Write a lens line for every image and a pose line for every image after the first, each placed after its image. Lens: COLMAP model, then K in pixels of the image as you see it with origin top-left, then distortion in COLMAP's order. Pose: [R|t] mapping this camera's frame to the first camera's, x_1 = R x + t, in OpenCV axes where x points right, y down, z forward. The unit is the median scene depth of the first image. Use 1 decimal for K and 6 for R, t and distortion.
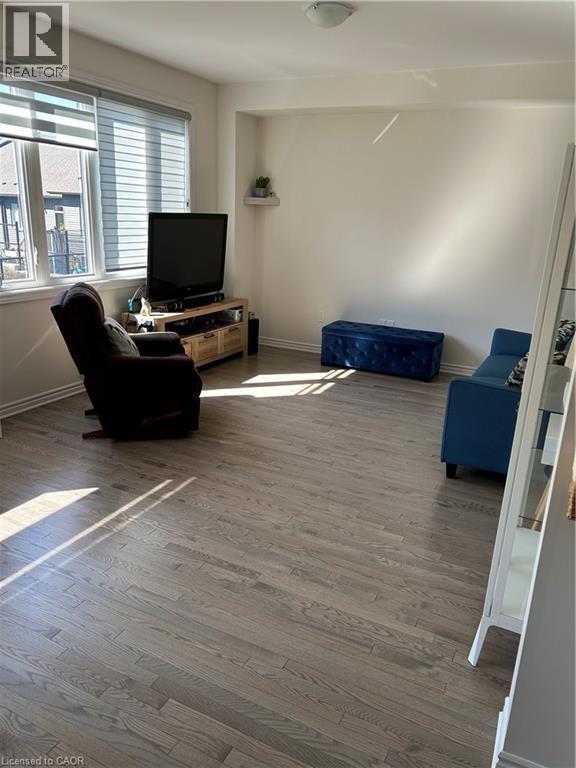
lens RADIAL K [[582.4, 0, 292.5], [0, 582.4, 383.7], [0, 0, 1]] dist [0.004410, -0.021095]
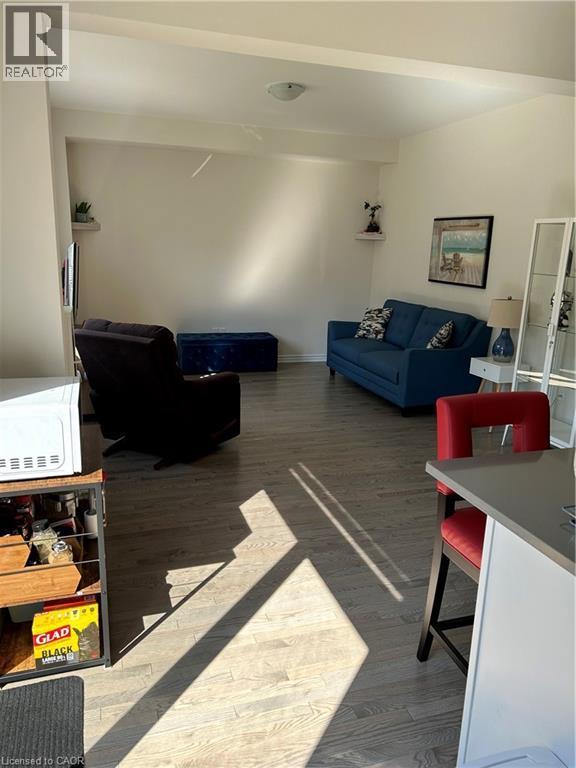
lens RADIAL K [[582.4, 0, 288.3], [0, 582.4, 381.2], [0, 0, 1]] dist [0.004410, -0.021095]
pose [[0.701659, -0.182483, 0.688749, -0.801778], [0.198751, 0.978406, 0.056751, -0.062397], [-0.684232, 0.097070, 0.722775, 0.102034]]
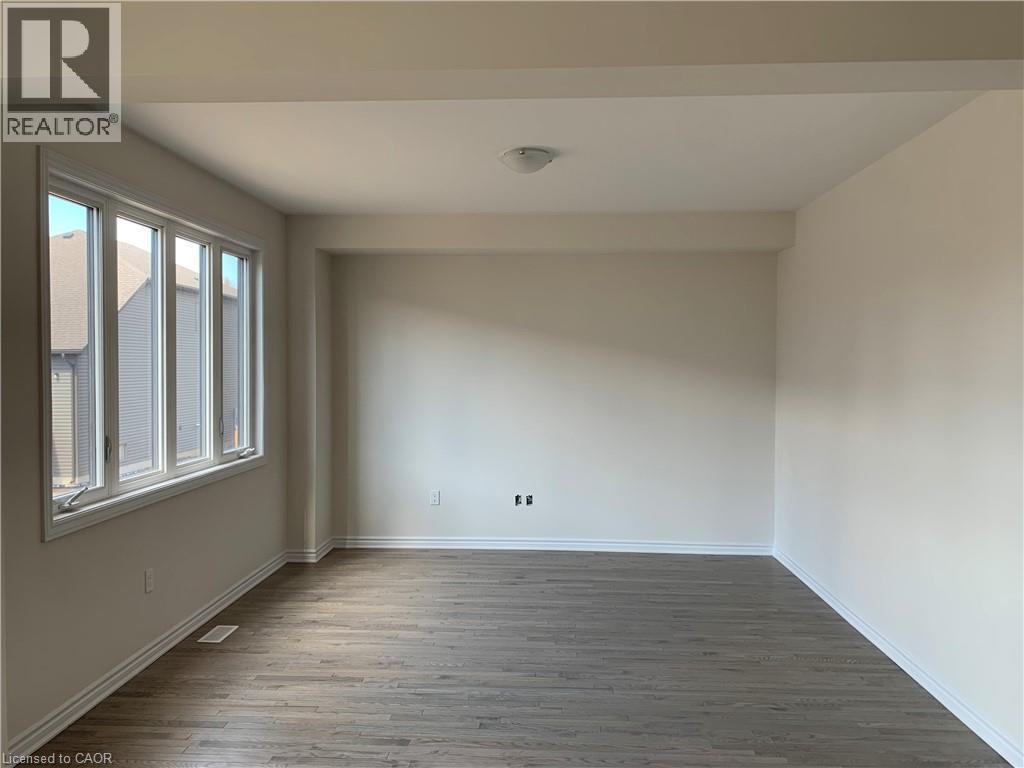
lens RADIAL K [[776.6, 0, 505.4], [0, 776.6, 383.3], [0, 0, 1]] dist [0.004410, -0.021095]
pose [[0.913228, -0.049445, 0.404438, -0.396728], [0.146202, 0.966273, -0.211995, -0.048312], [-0.380315, 0.252730, 0.889656, 0.034169]]
